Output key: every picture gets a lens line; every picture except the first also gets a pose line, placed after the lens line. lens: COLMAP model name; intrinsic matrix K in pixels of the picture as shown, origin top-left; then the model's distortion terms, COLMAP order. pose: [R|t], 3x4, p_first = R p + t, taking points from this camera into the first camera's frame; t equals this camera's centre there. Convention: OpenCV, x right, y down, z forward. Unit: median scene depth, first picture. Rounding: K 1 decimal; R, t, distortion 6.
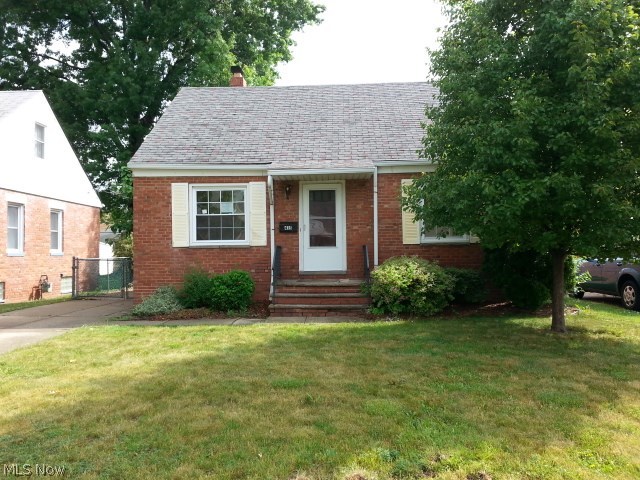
lens RADIAL K [[508.7, 0, 320.4], [0, 508.7, 239.1], [0, 0, 1]] dist [0.003276, -0.002042]
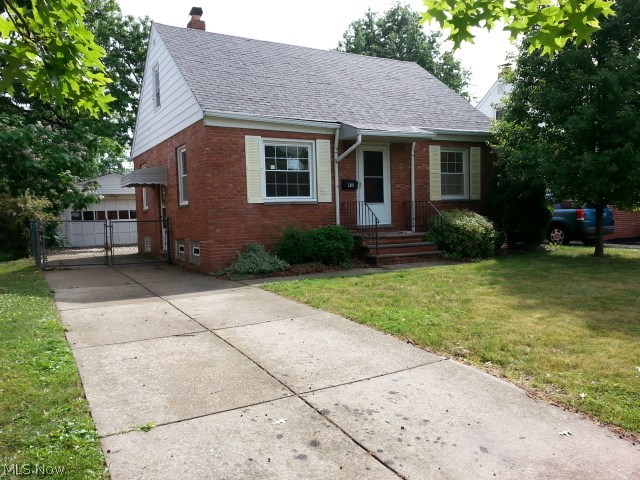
lens RADIAL K [[508.7, 0, 321.2], [0, 508.7, 241.0], [0, 0, 1]] dist [0.003276, -0.002042]
pose [[0.852272, -0.040882, 0.521499, -0.672551], [0.000737, 0.997034, 0.076956, 0.012440], [-0.523098, -0.065203, 0.849775, 0.113847]]
